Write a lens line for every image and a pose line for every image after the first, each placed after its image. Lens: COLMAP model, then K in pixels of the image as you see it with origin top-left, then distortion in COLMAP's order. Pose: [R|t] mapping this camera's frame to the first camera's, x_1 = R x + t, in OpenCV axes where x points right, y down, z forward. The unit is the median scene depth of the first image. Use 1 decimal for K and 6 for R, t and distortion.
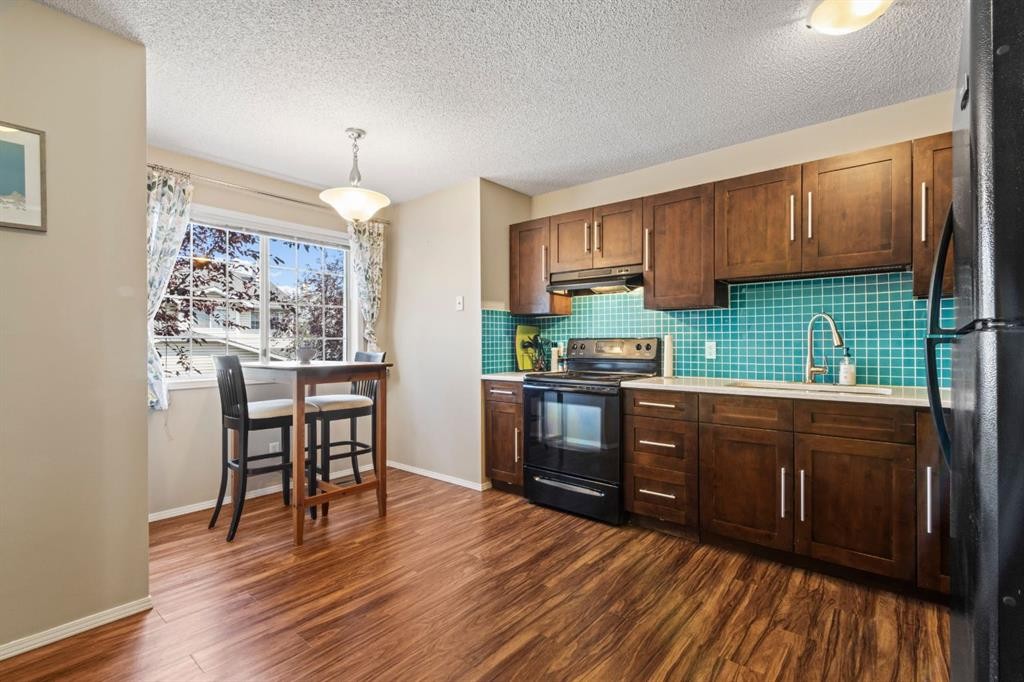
lens RADIAL K [[462.7, 0, 517.7], [0, 462.7, 343.3], [0, 0, 1]] dist [0.001323, -0.000131]
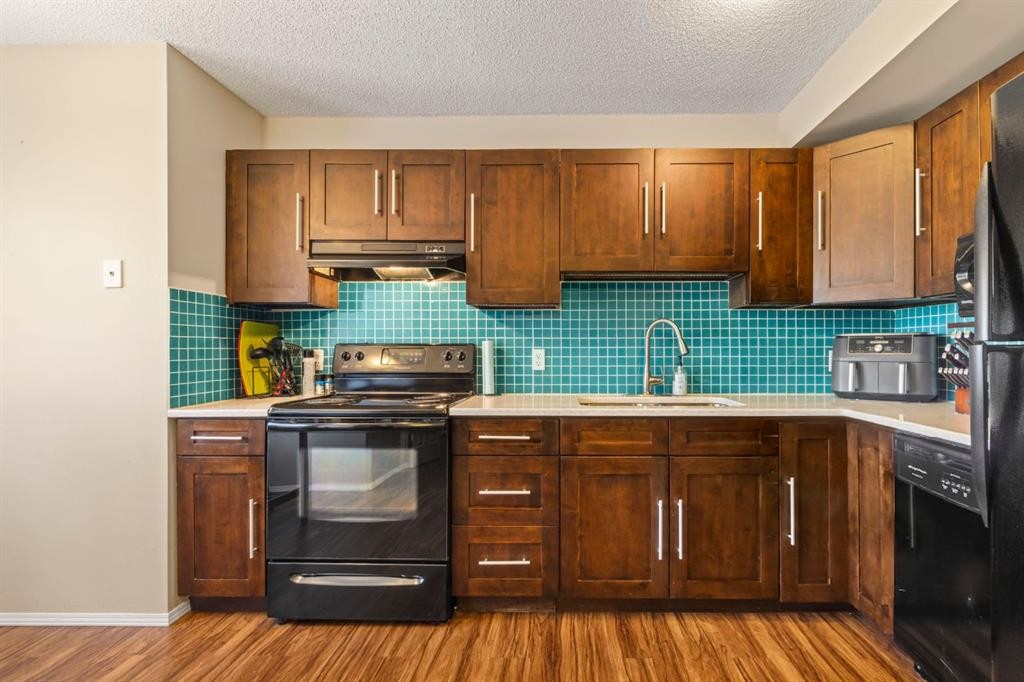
lens RADIAL K [[480.3, 0, 556.9], [0, 480.3, 349.5], [0, 0, 1]] dist [-0.000487, 0.000068]
pose [[0.782001, 0.002832, 0.623271, -0.088352], [-0.001077, 0.999994, -0.003193, -0.000494], [-0.623276, 0.001826, 0.782000, 0.336119]]
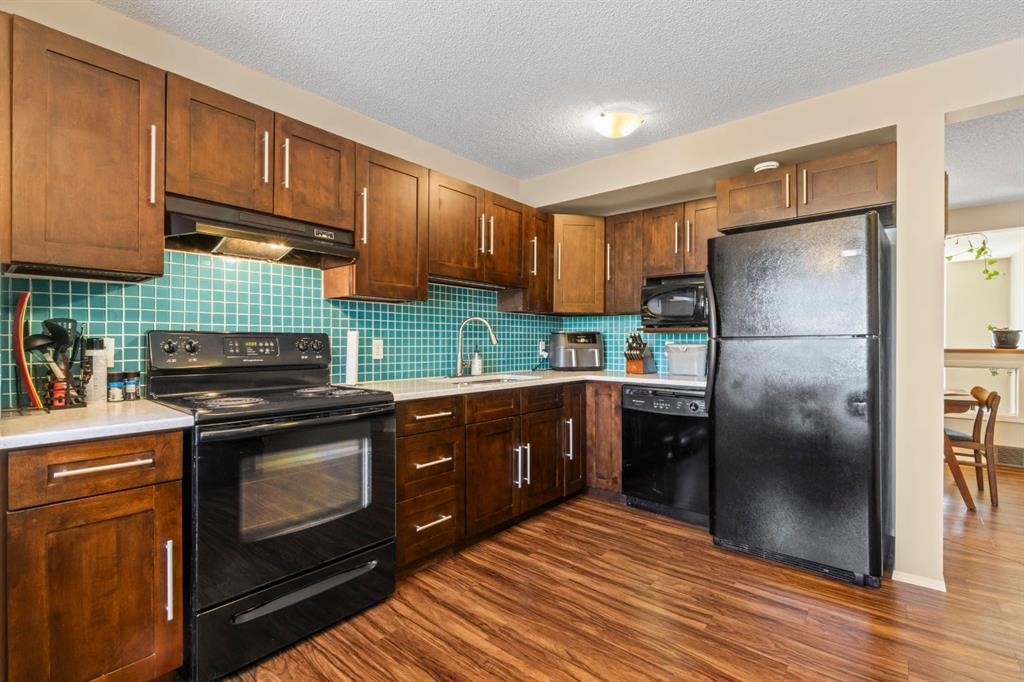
lens RADIAL K [[462.7, 0, 517.7], [0, 462.7, 343.3], [0, 0, 1]] dist [0.001323, -0.000131]
pose [[0.011667, 0.000180, 0.999932, -0.476070], [-0.002337, 0.999997, -0.000153, 0.003047], [-0.999929, -0.002335, 0.011667, 0.762783]]
